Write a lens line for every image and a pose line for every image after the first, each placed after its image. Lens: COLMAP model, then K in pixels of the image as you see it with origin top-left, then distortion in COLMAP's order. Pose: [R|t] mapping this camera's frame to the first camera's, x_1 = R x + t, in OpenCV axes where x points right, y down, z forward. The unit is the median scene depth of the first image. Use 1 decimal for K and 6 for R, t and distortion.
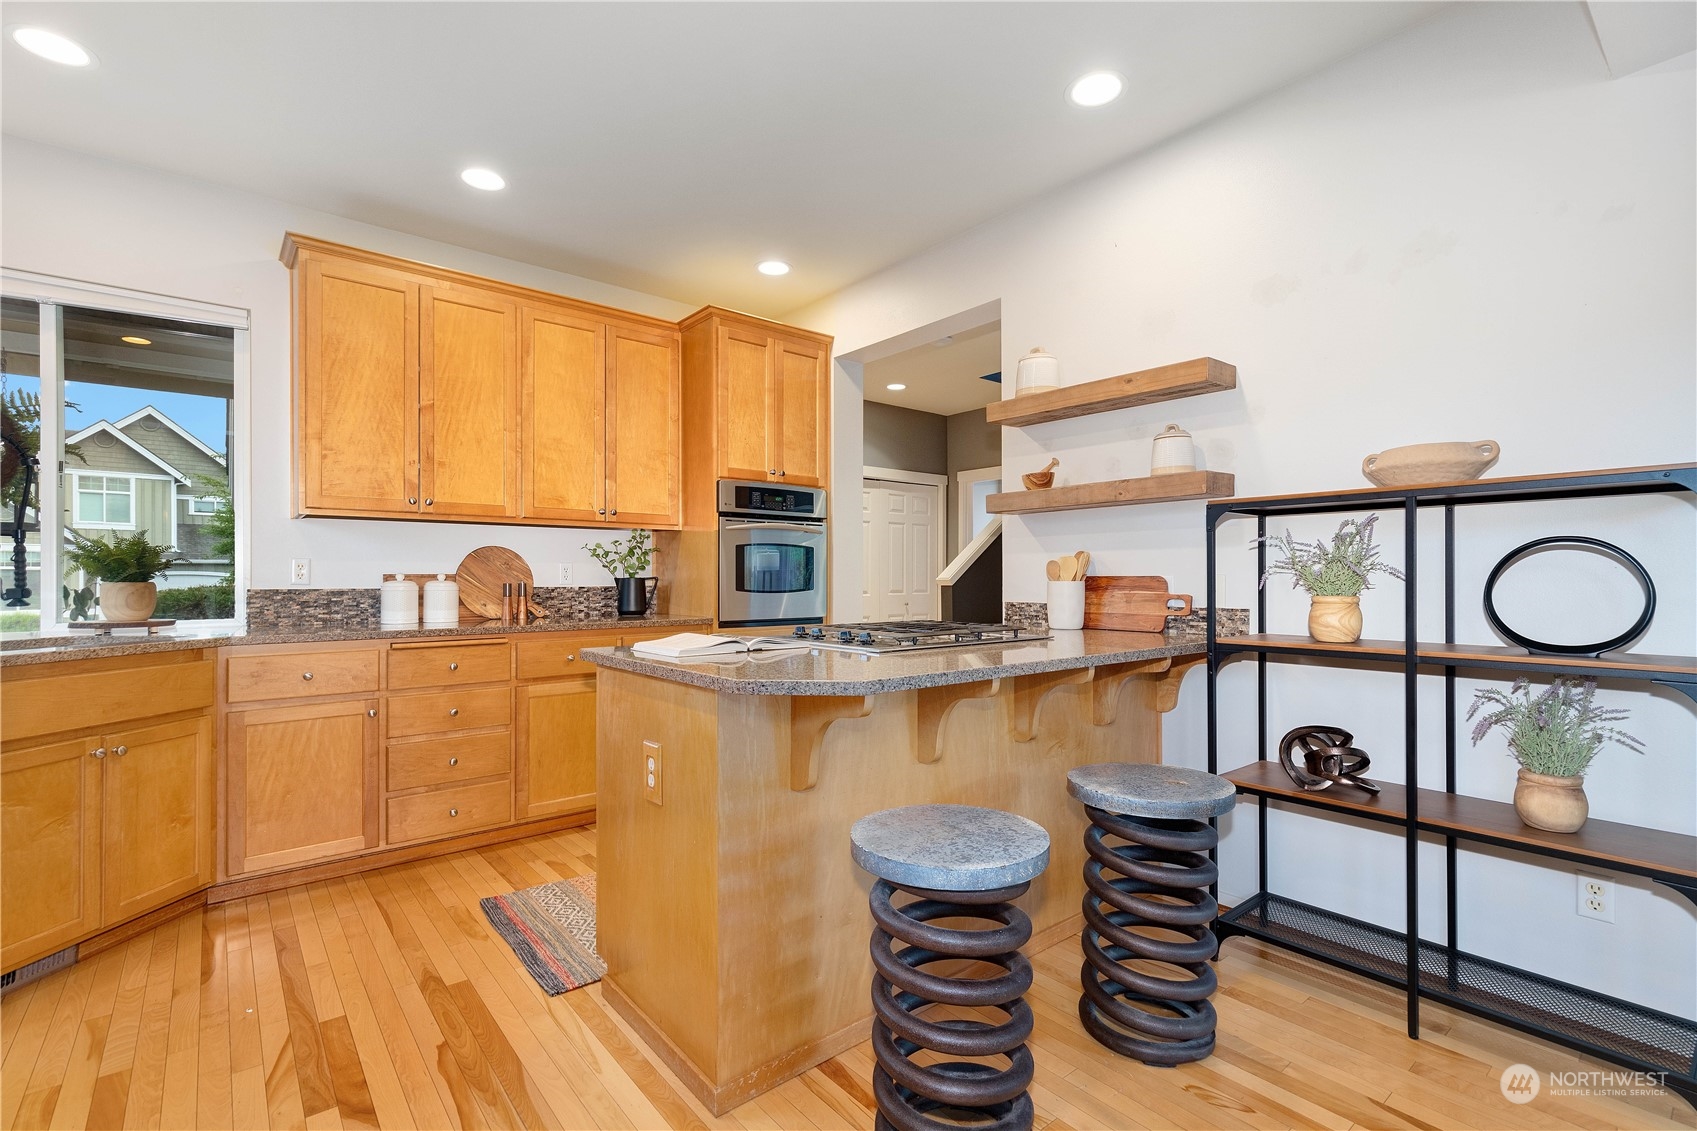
lens RADIAL K [[766.9, 0, 858.8], [0, 766.9, 577.8], [0, 0, 1]] dist [0.012853, -0.001377]
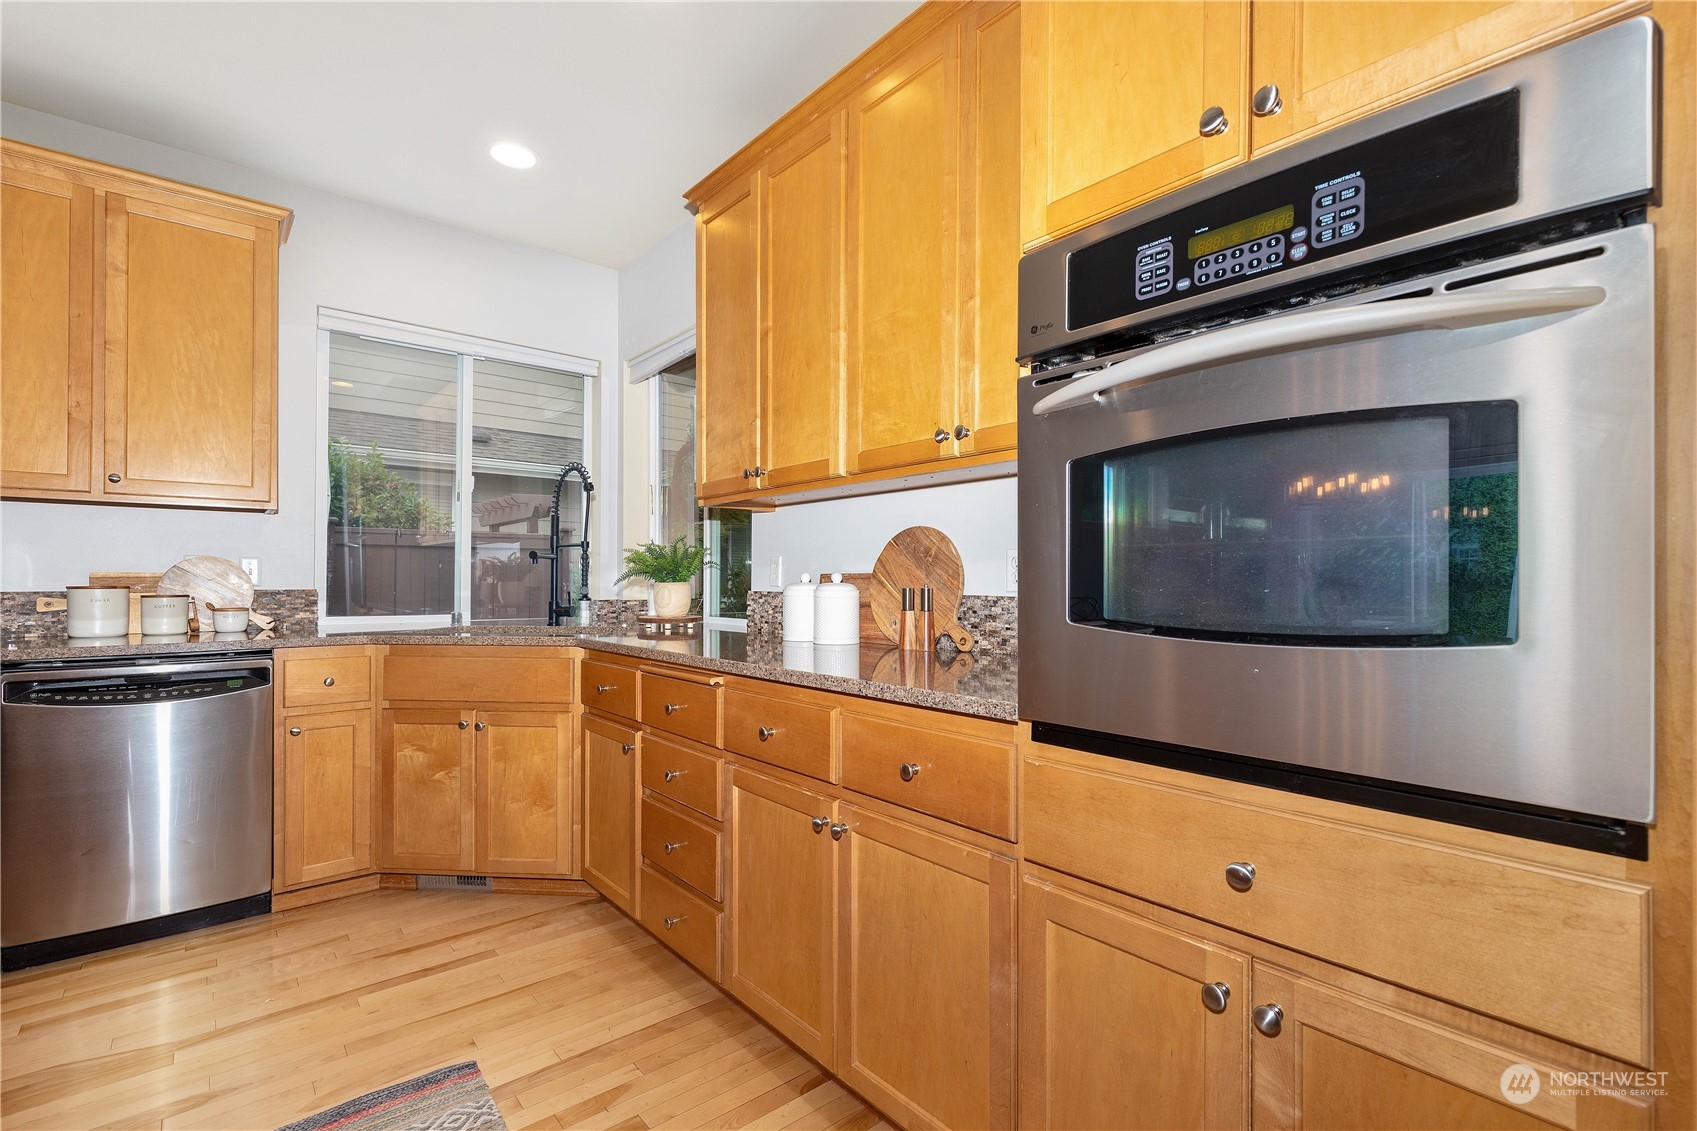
lens RADIAL K [[766.9, 0, 838.7], [0, 766.9, 574.1], [0, 0, 1]] dist [0.012853, -0.001377]
pose [[-0.000396, -0.006806, -0.999977, 0.127560], [-0.001863, 0.999975, -0.006805, 0.000923], [0.999998, 0.001860, -0.000409, 0.941135]]
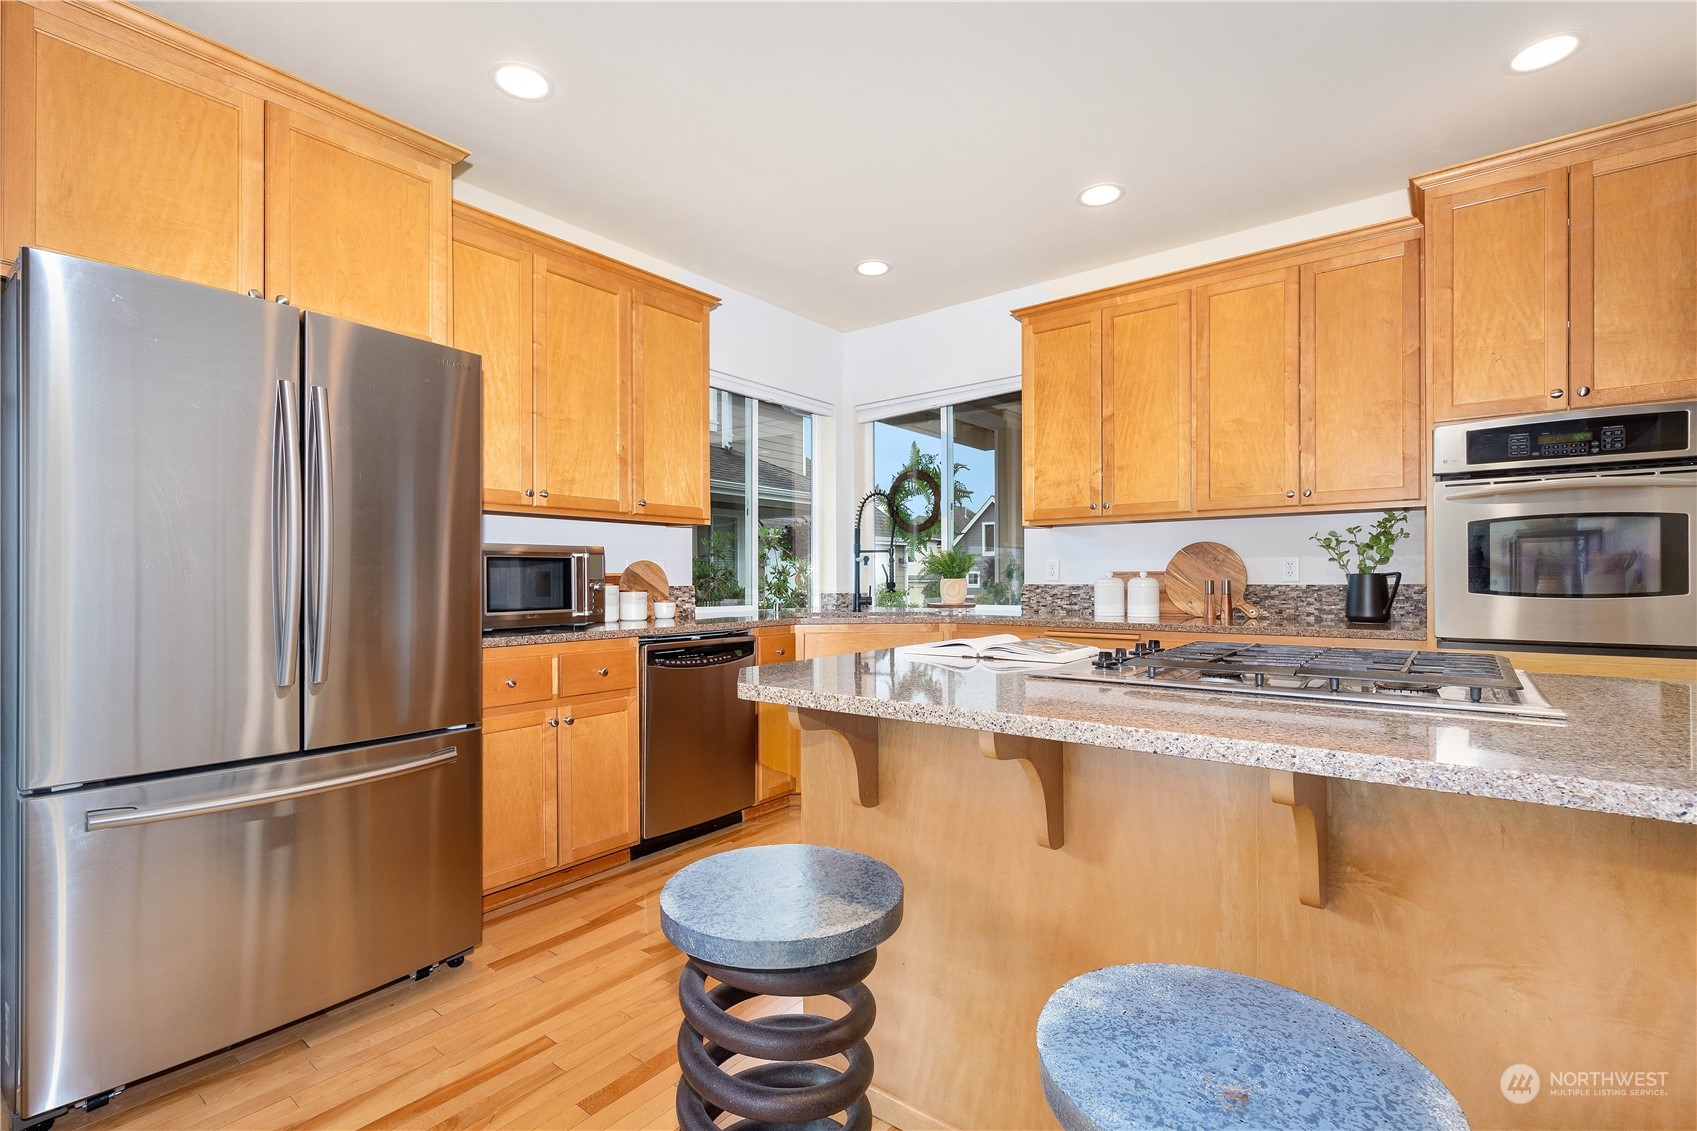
lens RADIAL K [[766.9, 0, 848.5], [0, 766.9, 574.0], [0, 0, 1]] dist [0.012853, -0.001377]
pose [[0.205221, -0.004391, -0.978706, 0.381080], [0.003951, 0.999986, -0.003658, 0.001189], [0.978708, -0.003116, 0.205235, 0.364977]]
